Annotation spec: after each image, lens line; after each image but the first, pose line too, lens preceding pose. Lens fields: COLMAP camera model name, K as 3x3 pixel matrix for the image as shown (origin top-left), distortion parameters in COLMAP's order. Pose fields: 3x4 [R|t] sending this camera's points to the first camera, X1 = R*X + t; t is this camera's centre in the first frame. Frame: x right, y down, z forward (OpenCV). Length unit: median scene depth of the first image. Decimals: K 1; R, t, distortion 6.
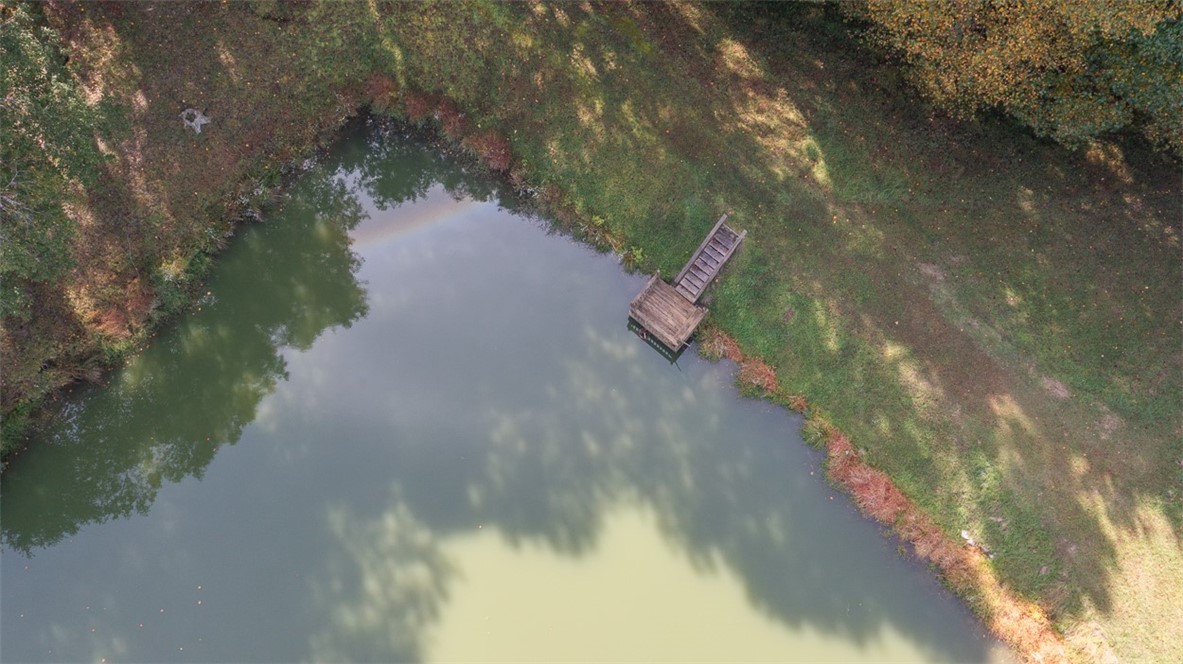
lens RADIAL K [[936.1, 0, 594.5], [0, 936.1, 336.8], [0, 0, 1]] dist [-0.025050, 0.008682]
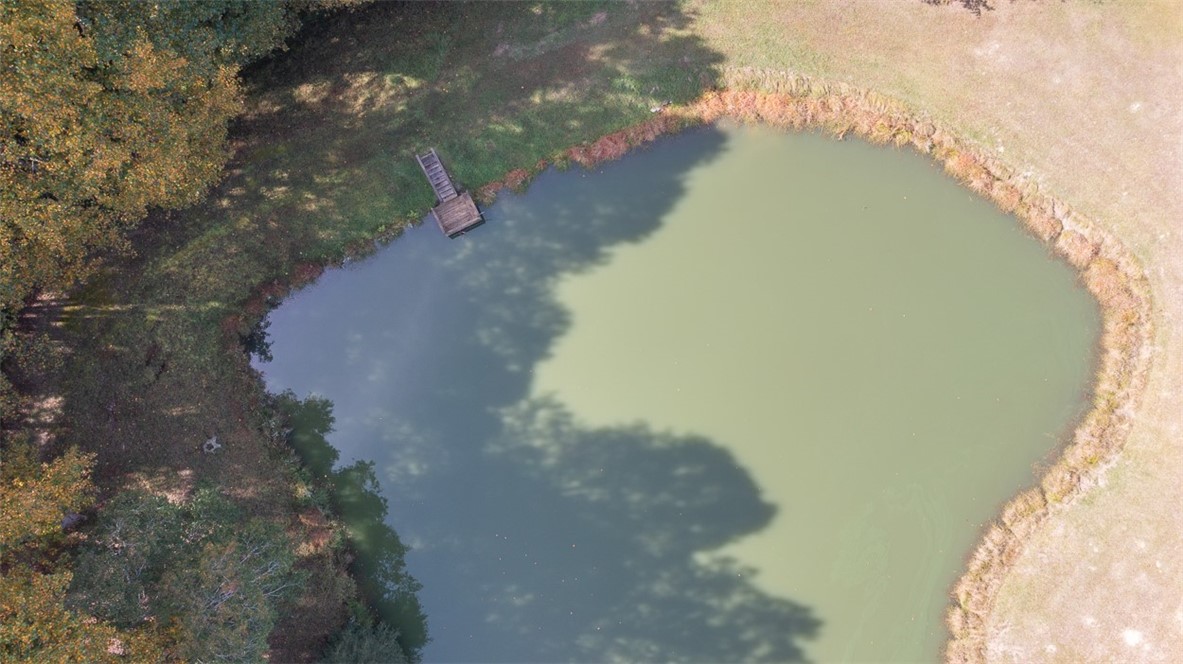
lens RADIAL K [[936.1, 0, 594.5], [0, 936.1, 336.8], [0, 0, 1]] dist [-0.025050, 0.008682]
pose [[0.403902, -0.914734, -0.011173, -0.000991], [0.882218, 0.386255, 0.269256, -0.165087], [-0.241982, -0.118610, 0.963004, -0.602489]]
